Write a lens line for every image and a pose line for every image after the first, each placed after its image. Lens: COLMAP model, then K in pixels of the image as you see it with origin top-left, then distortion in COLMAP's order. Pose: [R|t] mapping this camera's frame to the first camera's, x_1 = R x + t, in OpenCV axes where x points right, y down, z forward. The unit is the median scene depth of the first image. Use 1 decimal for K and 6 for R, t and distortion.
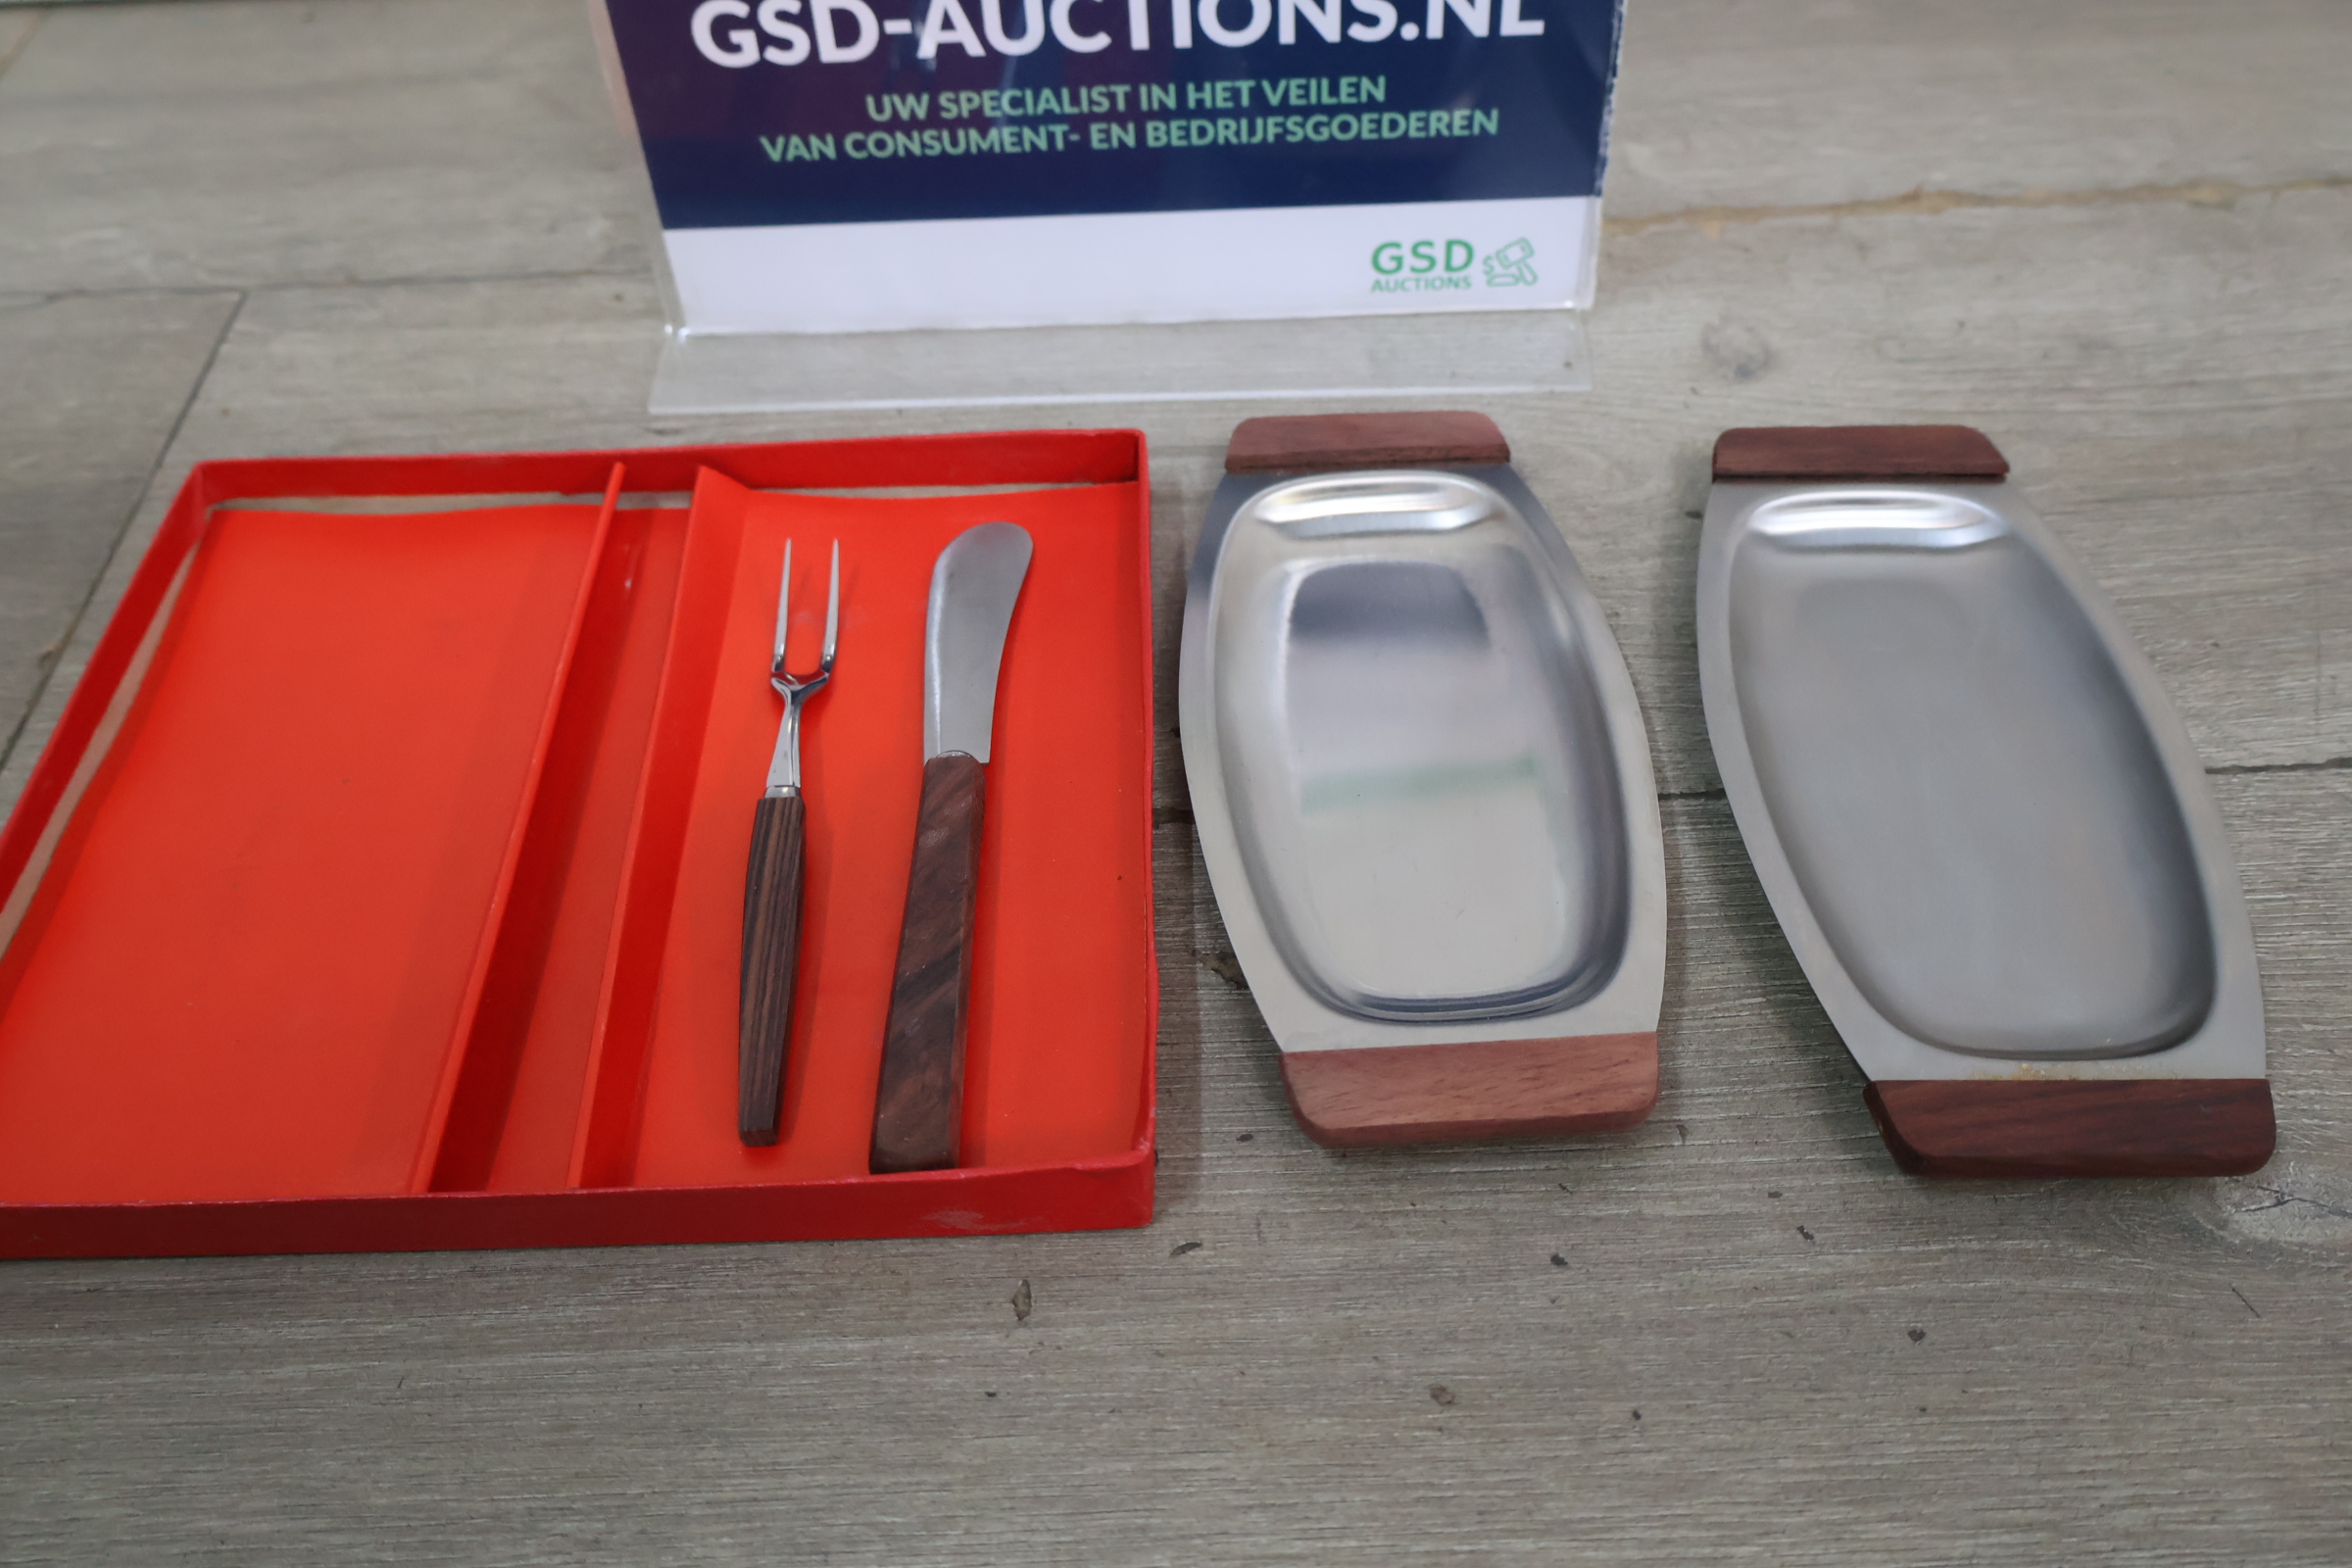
lens RADIAL K [[2154.0, 0, 1168.4], [0, 2154.0, 771.6], [0, 0, 1]] dist [0.019403, 0.000000]
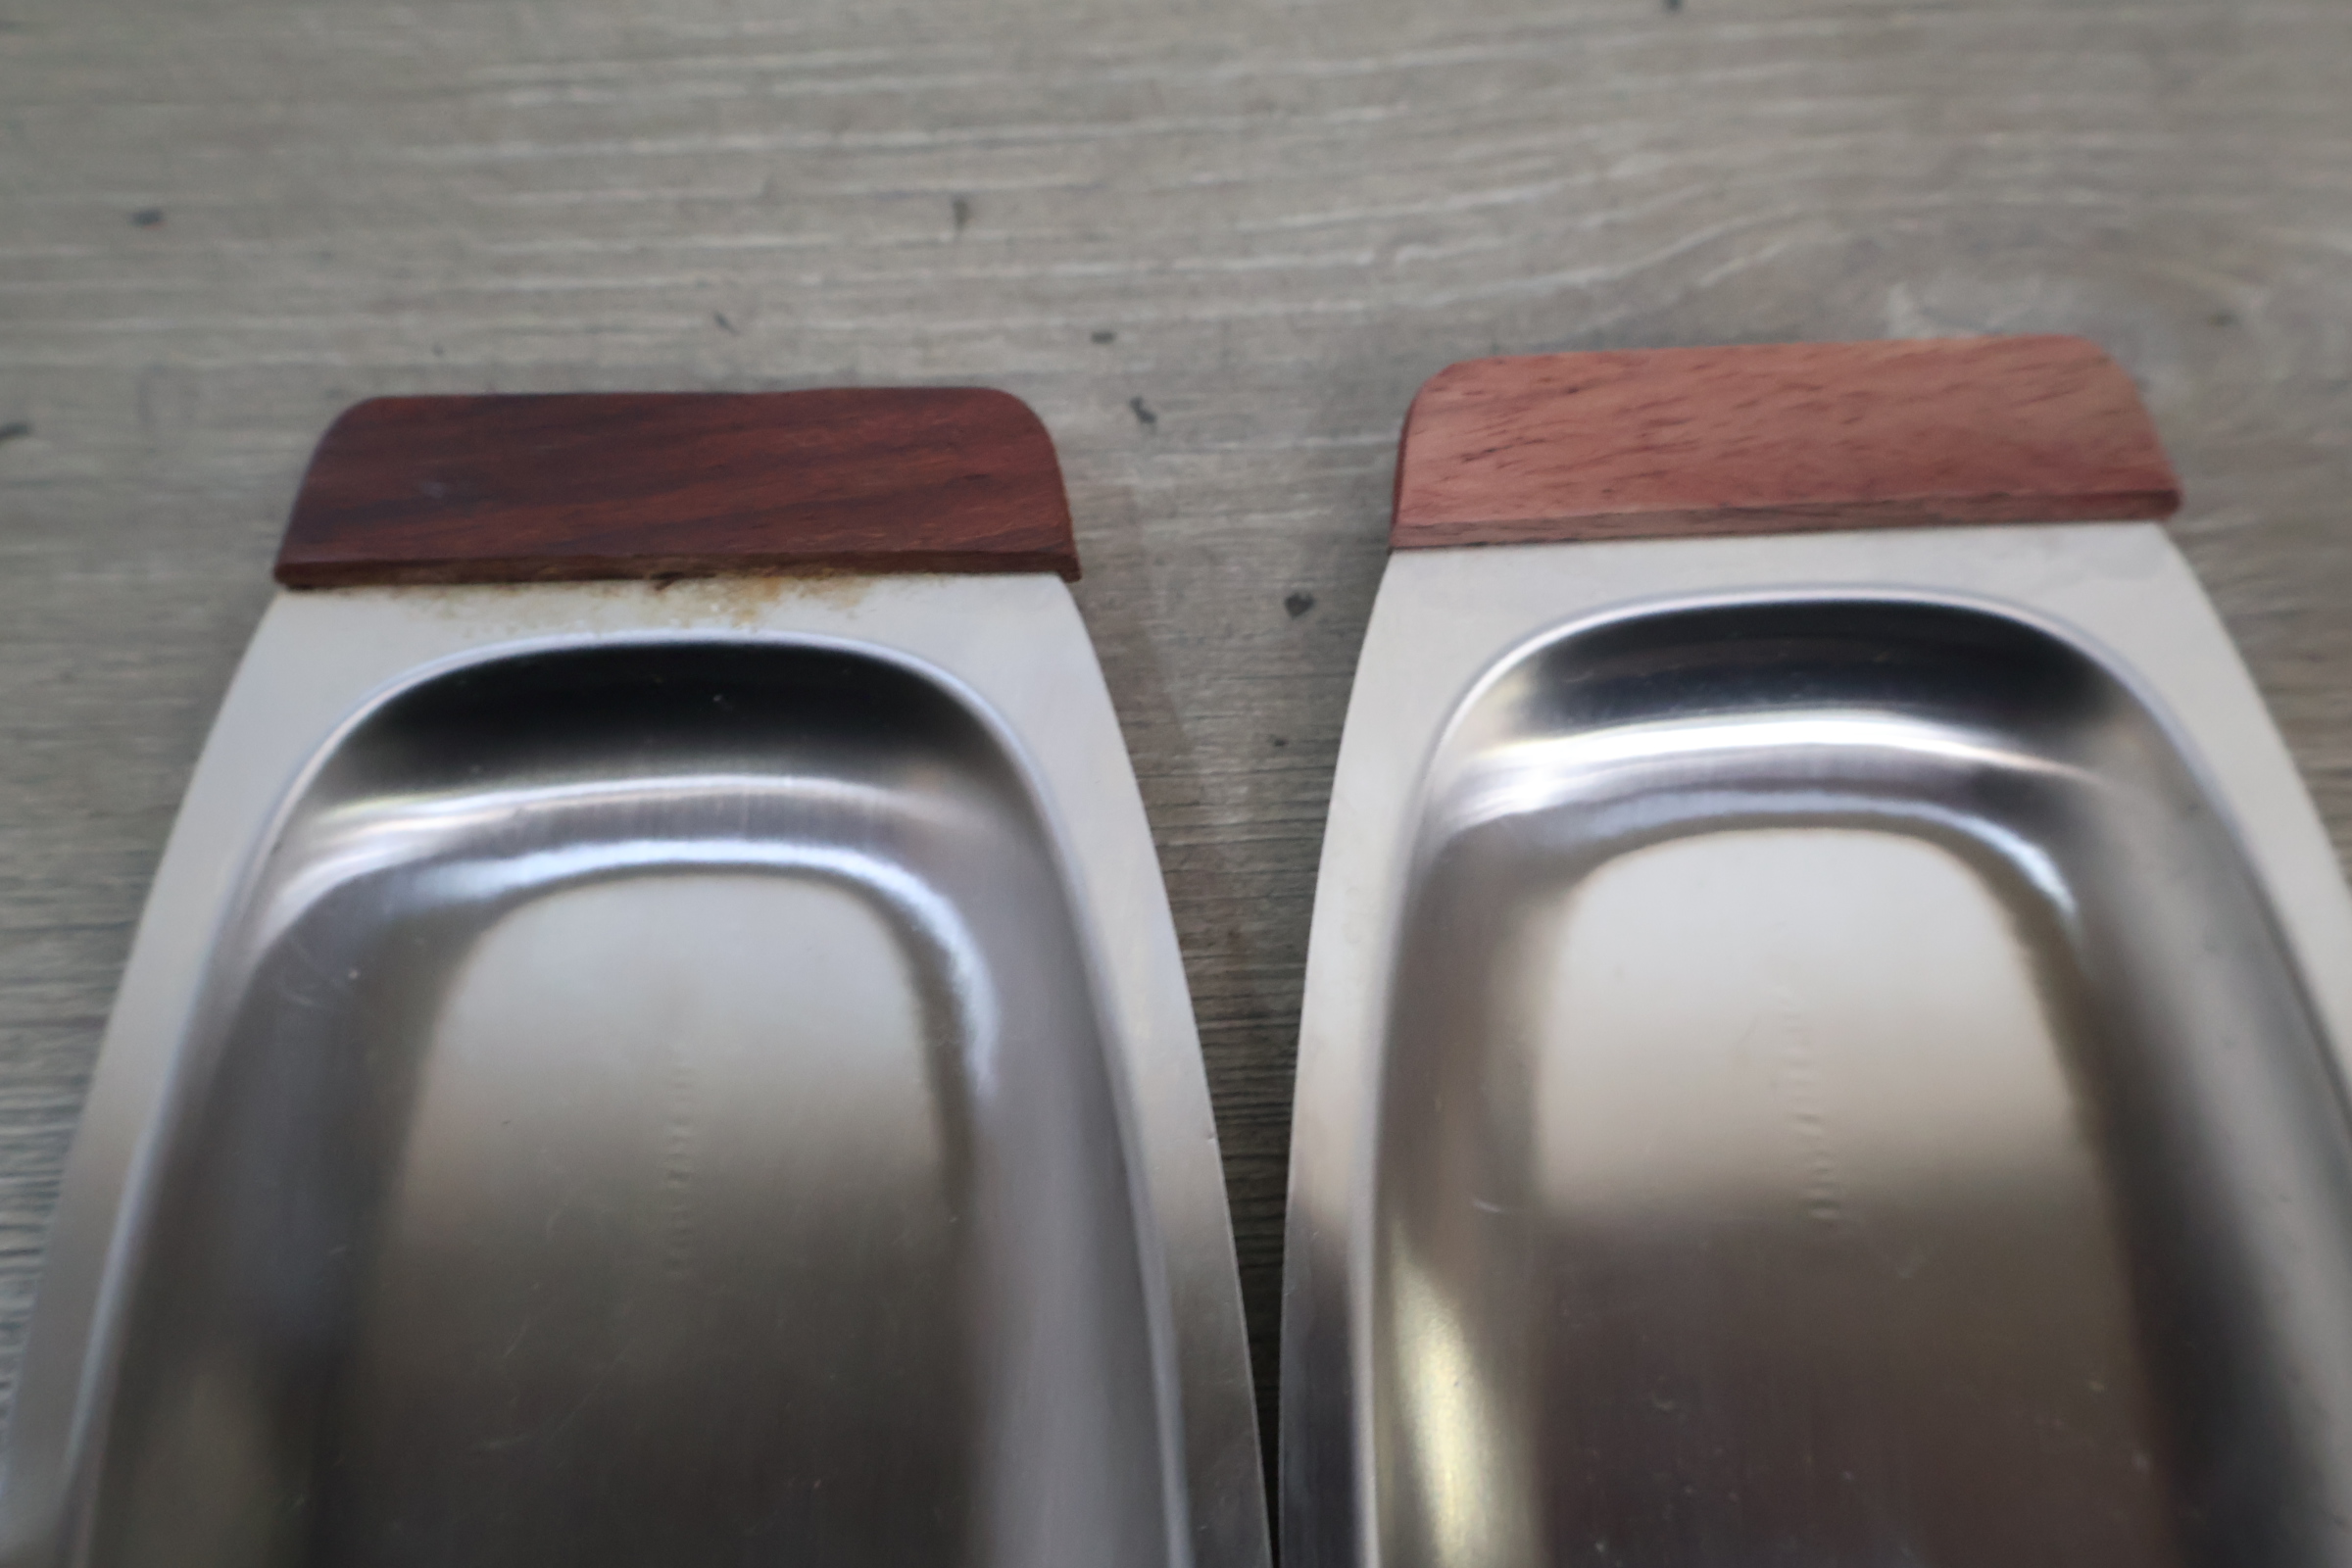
lens RADIAL K [[2154.0, 0, 1177.6], [0, 2154.0, 778.1], [0, 0, 1]] dist [0.019403, 0.000000]
pose [[0.998505, -0.010667, 0.053616, 0.274284], [-0.015646, 0.883996, 0.467232, 0.039706], [-0.052380, -0.467372, 0.882507, 0.473100]]
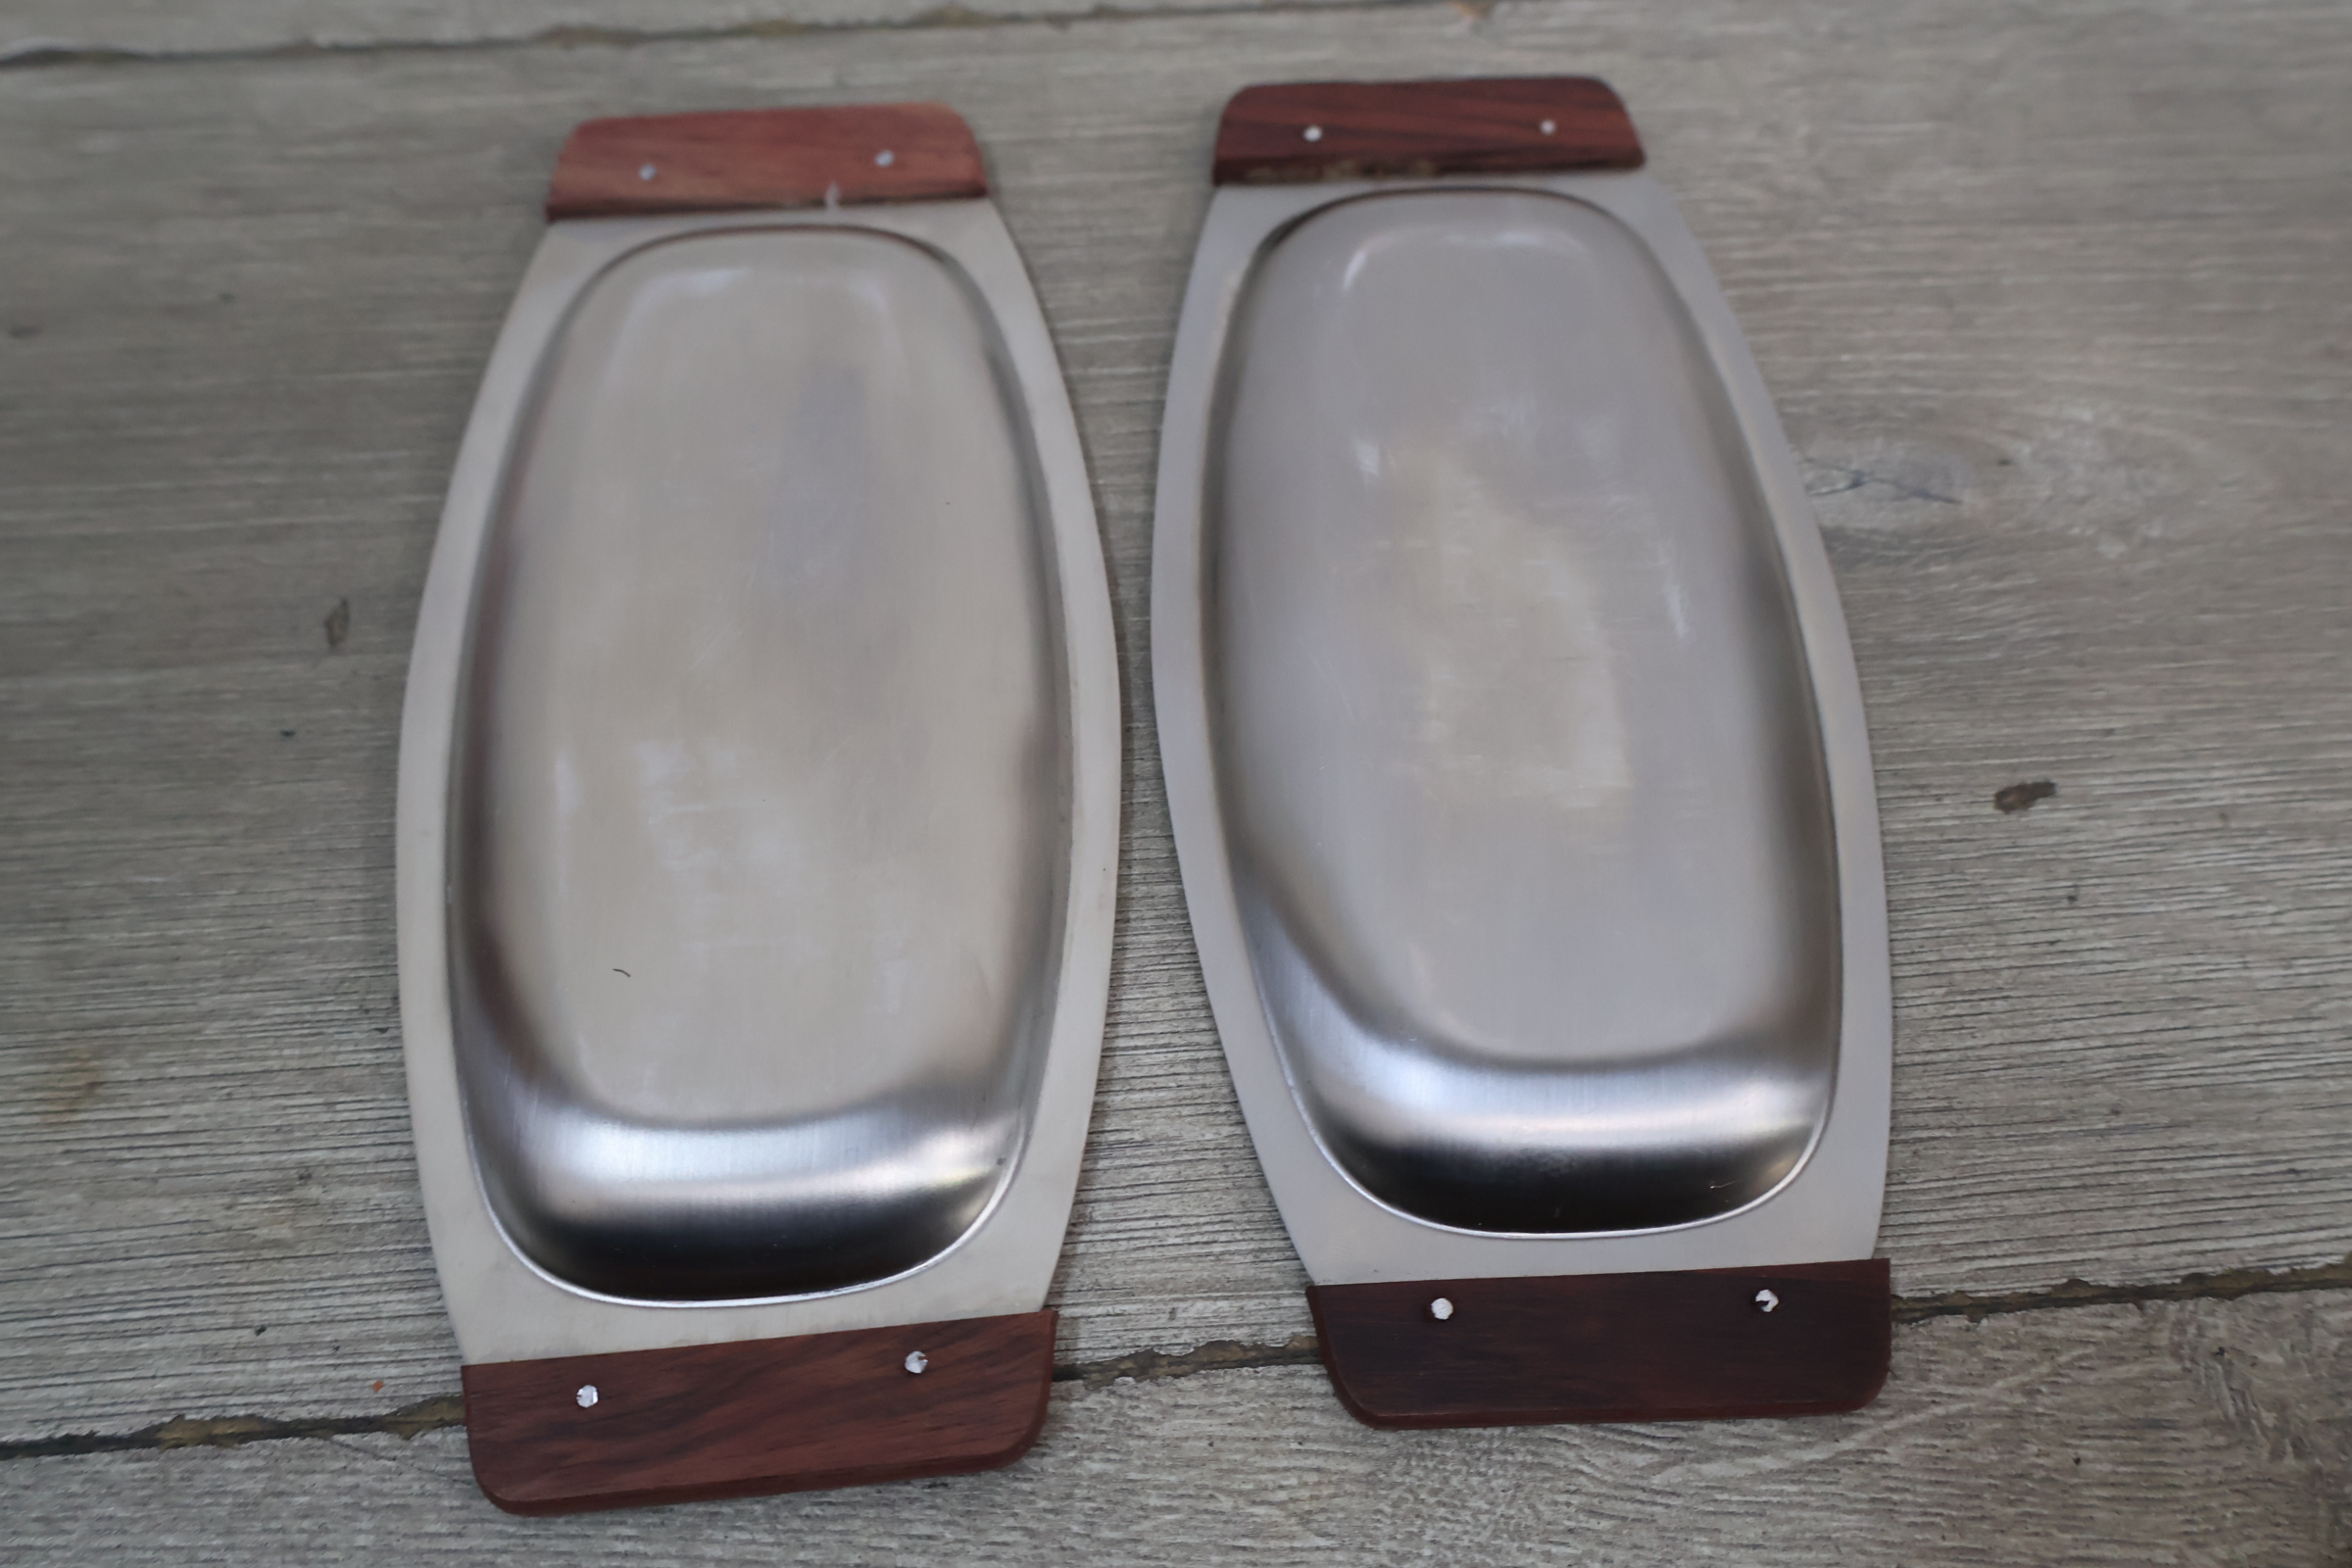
lens RADIAL K [[2154.0, 0, 1167.2], [0, 2154.0, 784.2], [0, 0, 1]] dist [0.019403, 0.000000]
pose [[0.997981, -0.020555, 0.060092, 0.193661], [0.002897, 0.959925, 0.280243, 0.075160], [-0.063444, -0.279503, 0.958046, 0.180506]]
